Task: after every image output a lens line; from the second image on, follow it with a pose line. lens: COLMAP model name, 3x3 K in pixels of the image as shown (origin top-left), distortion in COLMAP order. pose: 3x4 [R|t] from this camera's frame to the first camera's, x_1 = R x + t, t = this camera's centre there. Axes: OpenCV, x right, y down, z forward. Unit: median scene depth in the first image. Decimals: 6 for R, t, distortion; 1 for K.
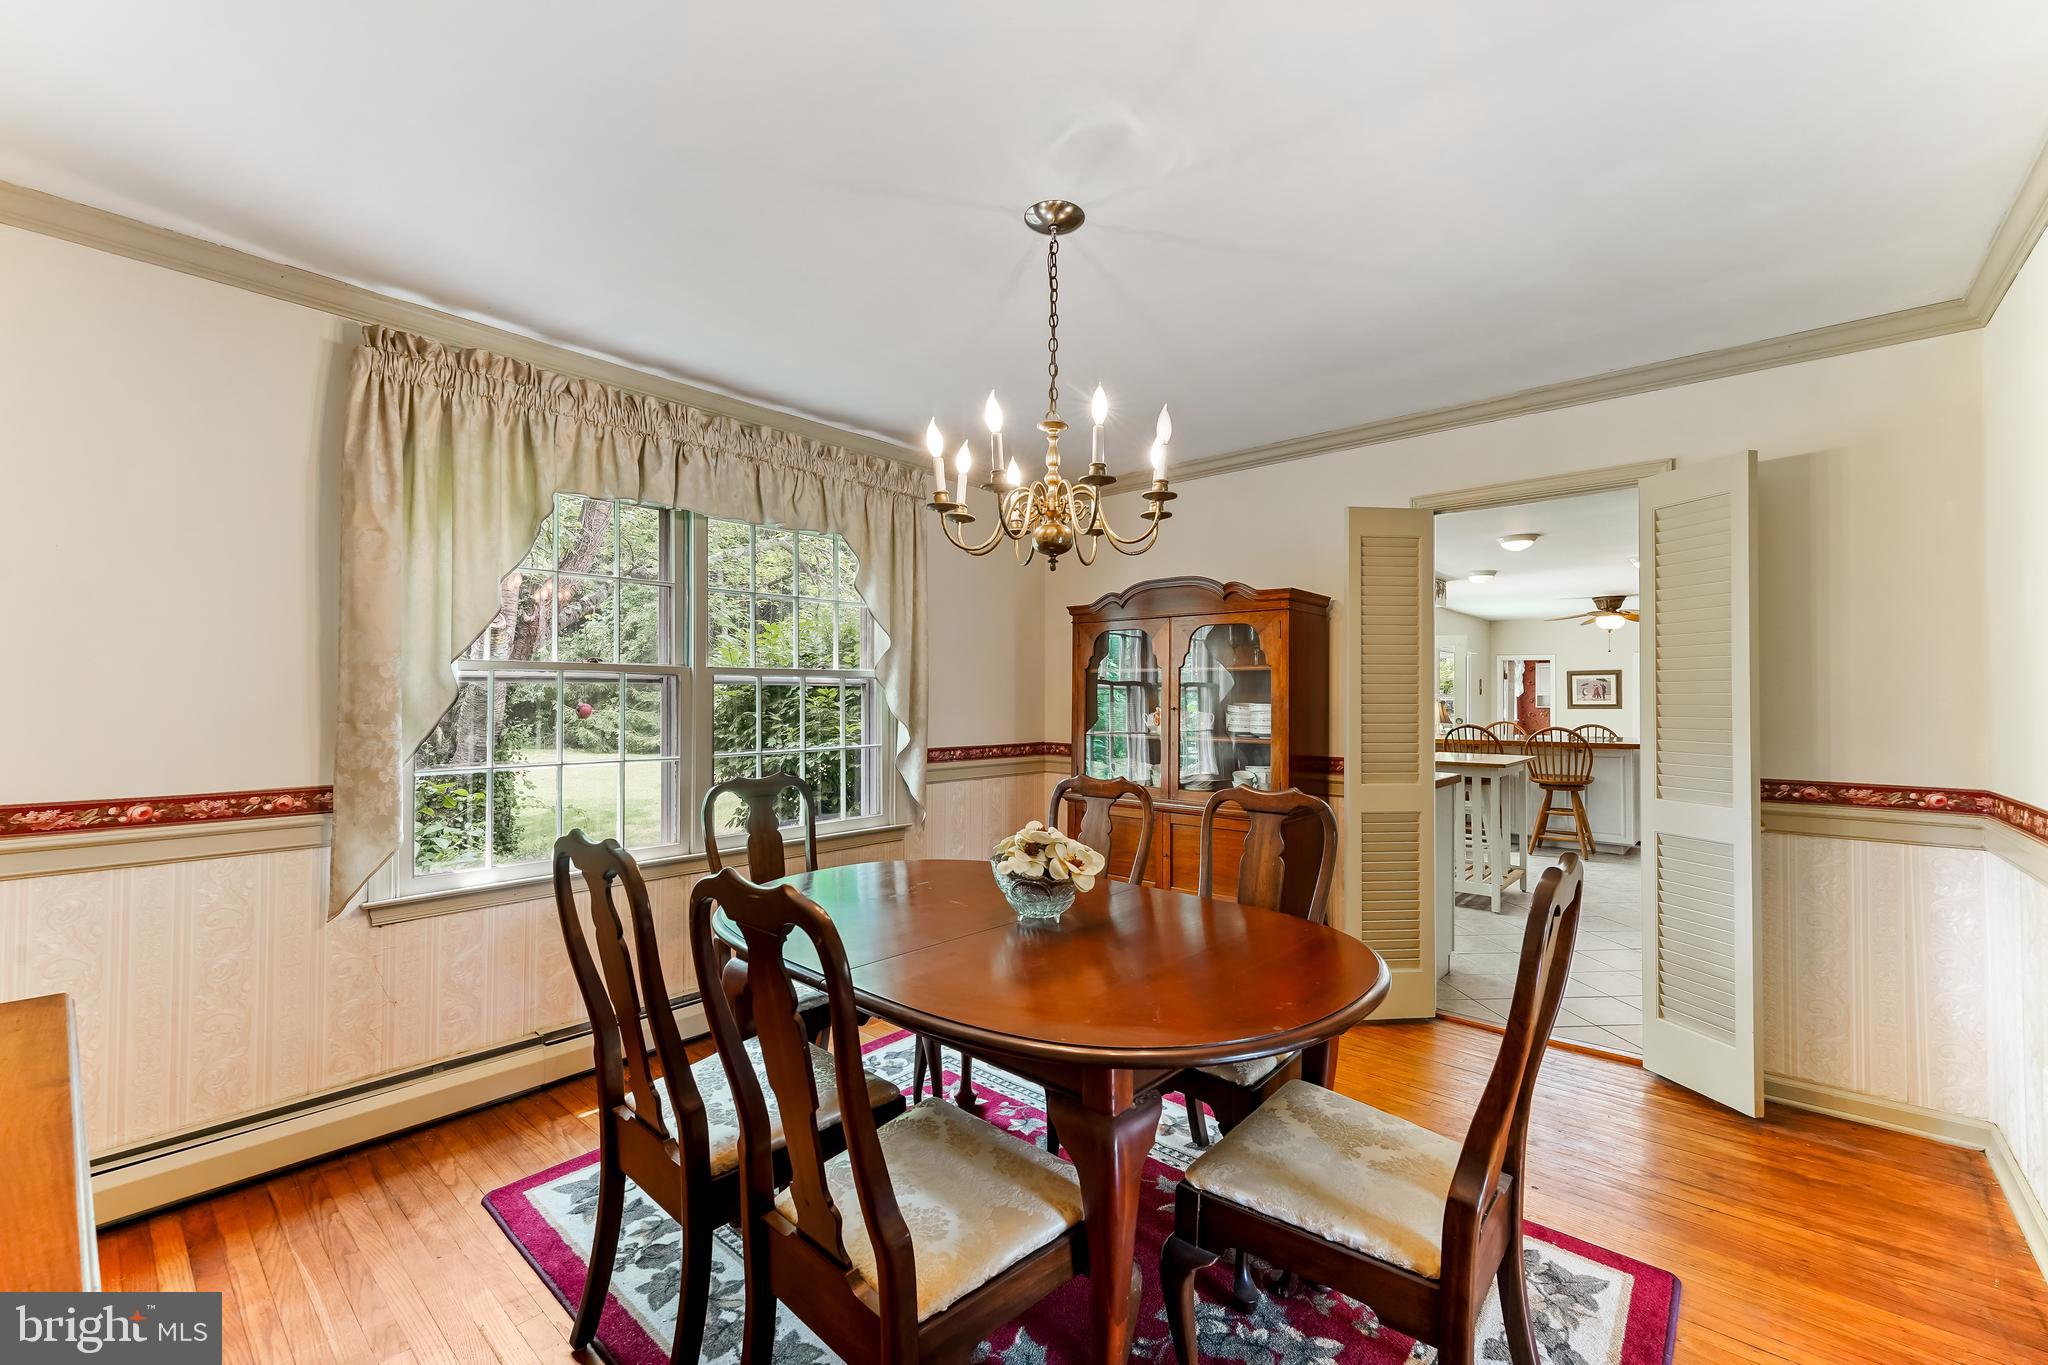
lens RADIAL K [[837.1, 0, 1031.6], [0, 837.1, 686.6], [0, 0, 1]] dist [0.002130, 0.001763]
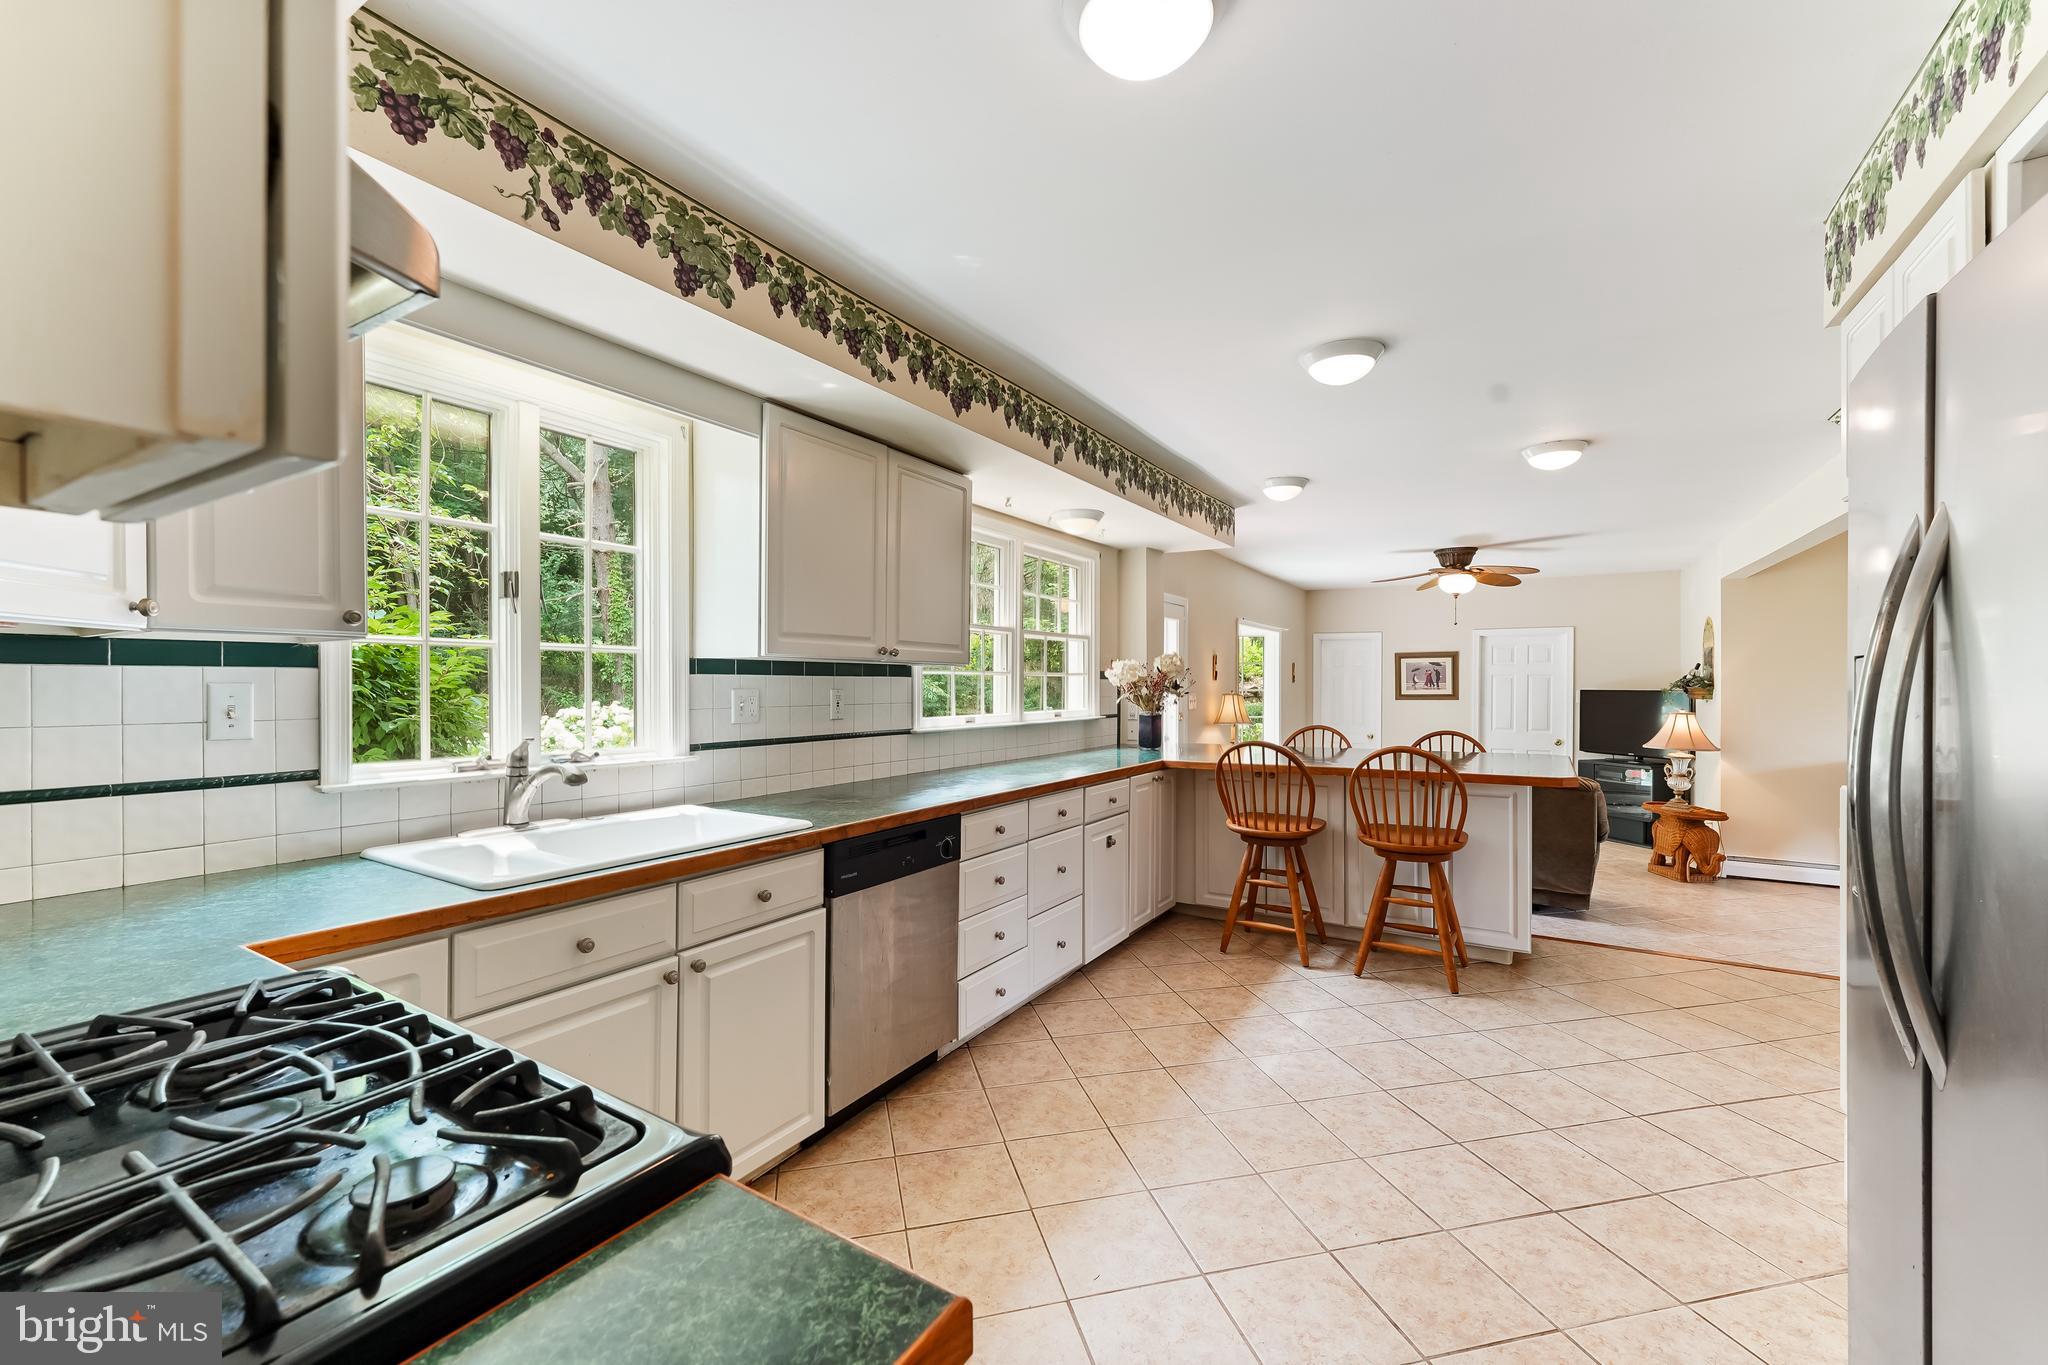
lens RADIAL K [[837.1, 0, 1024.7], [0, 837.1, 687.0], [0, 0, 1]] dist [0.002130, 0.001763]
pose [[0.985553, 0.000628, 0.169366, 0.201252], [-0.003866, 0.999816, 0.018787, 0.000604], [-0.169323, -0.019170, 0.985374, 0.351709]]
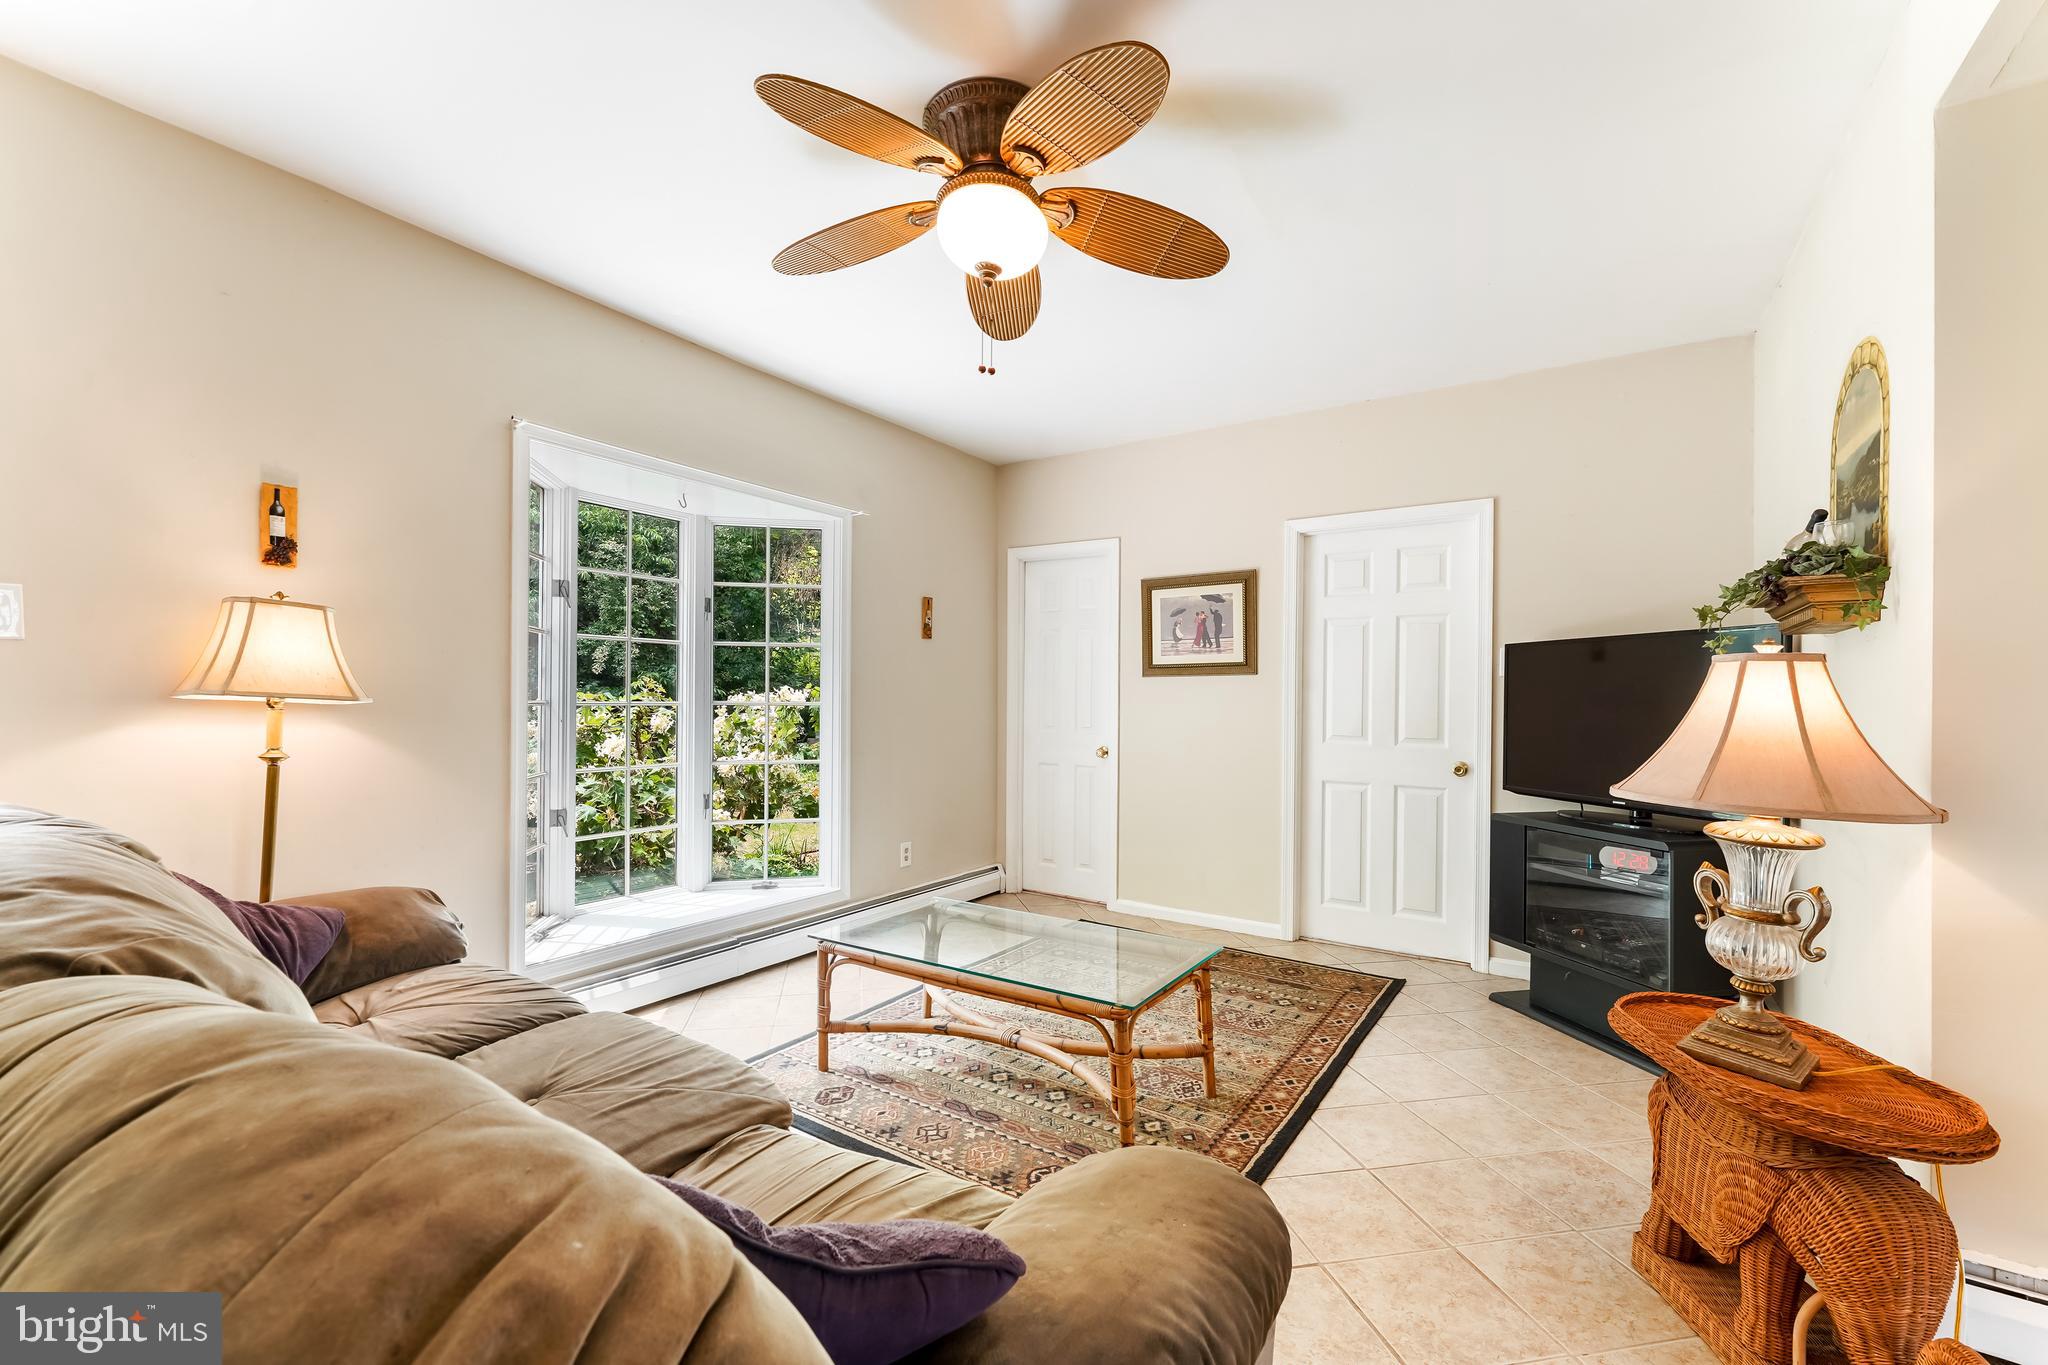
lens RADIAL K [[837.1, 0, 1033.8], [0, 837.1, 697.0], [0, 0, 1]] dist [0.002130, 0.001763]
pose [[0.991515, 0.011445, 0.129491, 0.685910], [-0.012744, 0.999876, 0.009206, 0.041594], [-0.129370, -0.010778, 0.991538, 0.794086]]
